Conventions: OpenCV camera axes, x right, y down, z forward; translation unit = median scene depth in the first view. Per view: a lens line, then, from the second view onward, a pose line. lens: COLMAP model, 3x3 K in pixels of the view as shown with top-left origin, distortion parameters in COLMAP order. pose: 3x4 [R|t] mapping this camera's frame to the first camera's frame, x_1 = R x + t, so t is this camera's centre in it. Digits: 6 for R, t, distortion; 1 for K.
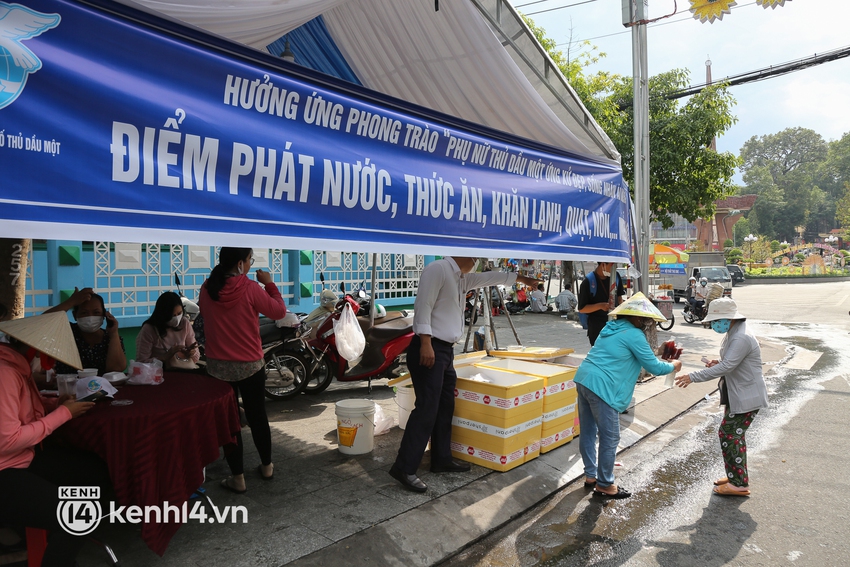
lens RADIAL K [[573.8, 0, 428.5], [0, 573.8, 285.9], [0, 0, 1]] dist [-0.127594, 0.067420]
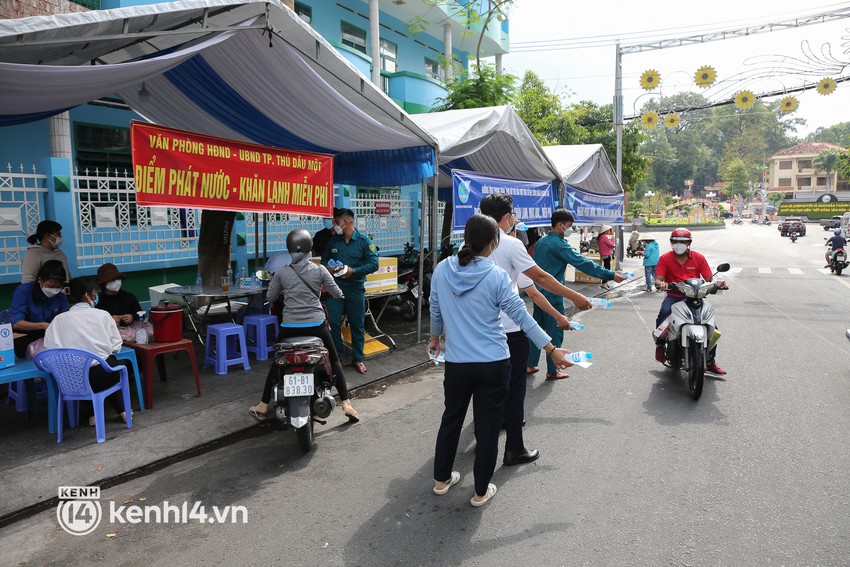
lens RADIAL K [[573.8, 0, 428.5], [0, 573.8, 285.9], [0, 0, 1]] dist [-0.127594, 0.067420]
pose [[0.987052, -0.025935, 0.158291, -0.098435], [0.011999, 0.996016, 0.088366, 0.000596], [-0.159952, -0.085322, 0.983430, -0.155294]]
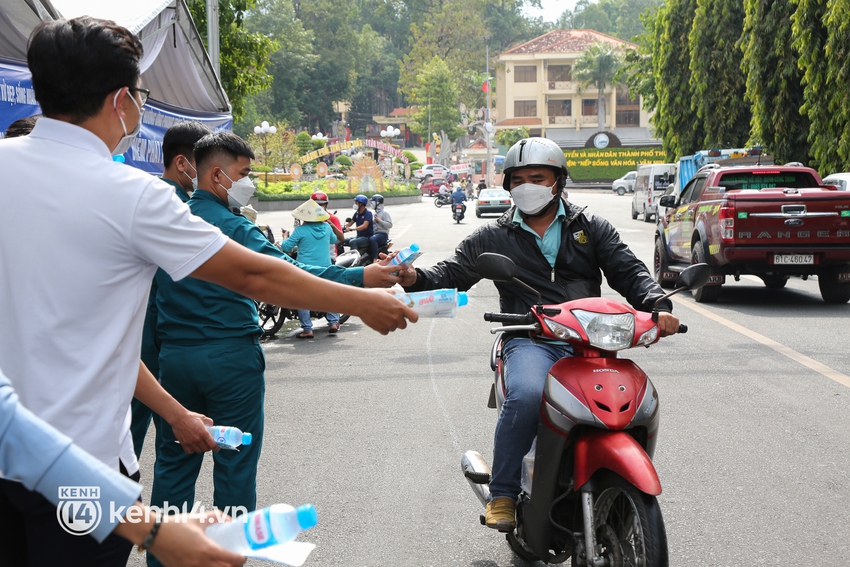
lens RADIAL K [[1299.9, 0, 425.0], [0, 1299.9, 283.5], [0, 0, 1]] dist [0.201671, 0.058679]
pose [[0.791351, -0.050169, 0.609300, -0.096741], [0.021898, 0.998314, 0.053759, 0.002484], [-0.610970, -0.029200, 0.791115, -0.140328]]
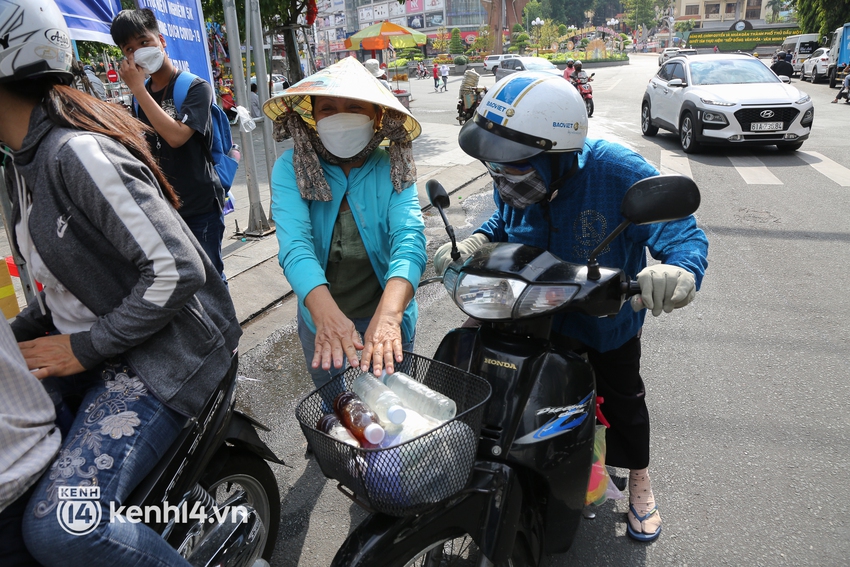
lens RADIAL K [[573.8, 0, 428.5], [0, 573.8, 285.9], [0, 0, 1]] dist [-0.127594, 0.067420]
pose [[0.944655, -0.158773, 0.287084, 0.043718], [0.053009, 0.937458, 0.344039, 0.001275], [-0.323753, -0.309781, 0.893991, 0.041507]]
